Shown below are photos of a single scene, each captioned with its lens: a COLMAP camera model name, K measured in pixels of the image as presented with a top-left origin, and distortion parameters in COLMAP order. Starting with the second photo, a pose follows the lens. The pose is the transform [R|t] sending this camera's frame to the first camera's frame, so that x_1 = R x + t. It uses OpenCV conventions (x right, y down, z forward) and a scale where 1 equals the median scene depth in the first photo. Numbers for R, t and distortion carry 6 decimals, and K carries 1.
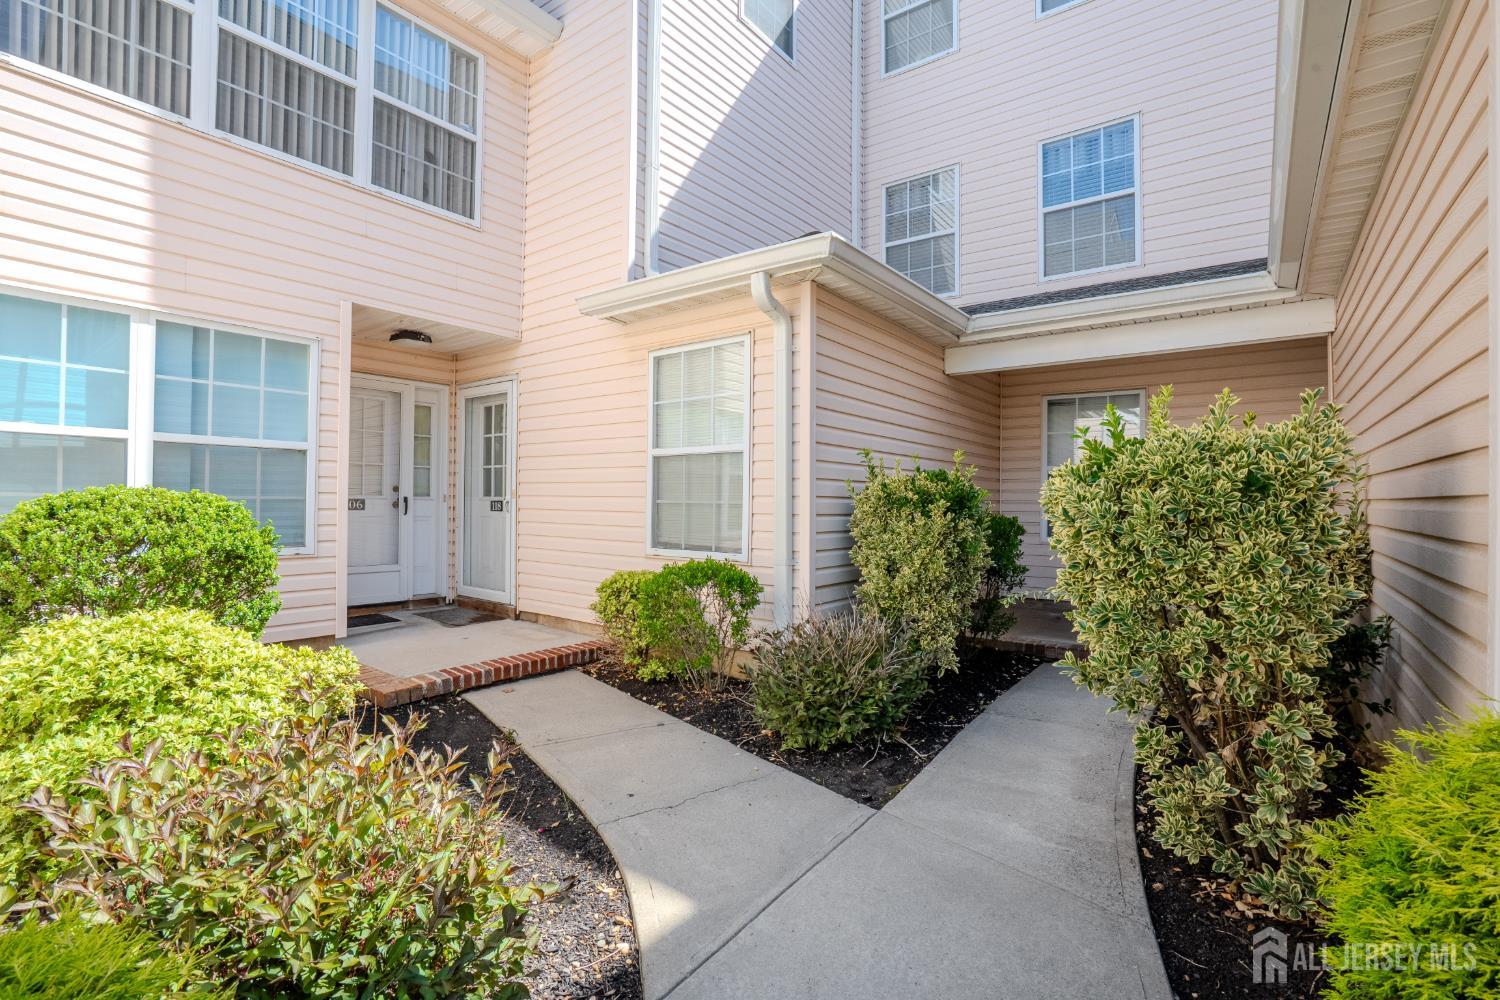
lens RADIAL K [[694.0, 0, 743.1], [0, 694.0, 502.3], [0, 0, 1]] dist [-0.039959, 0.008012]
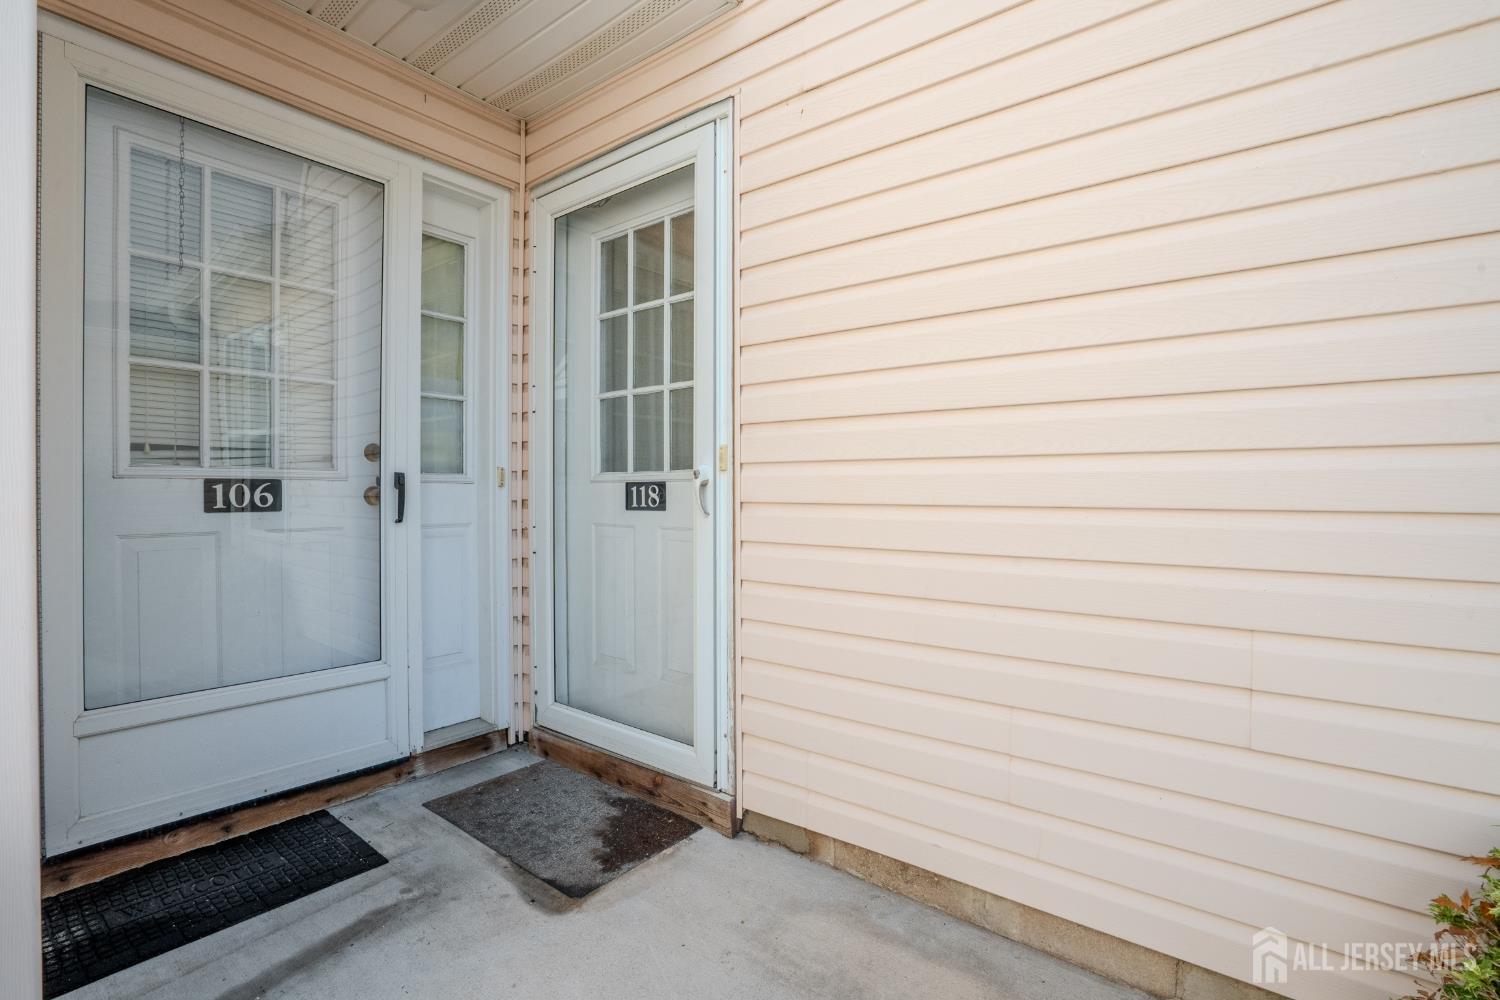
lens RADIAL K [[694.0, 0, 755.0], [0, 694.0, 497.6], [0, 0, 1]] dist [-0.039959, 0.008012]
pose [[0.999951, -0.008879, -0.004287, -0.299542], [0.008894, 0.999954, 0.003537, 0.005317], [0.004256, -0.003575, 0.999985, 0.634013]]
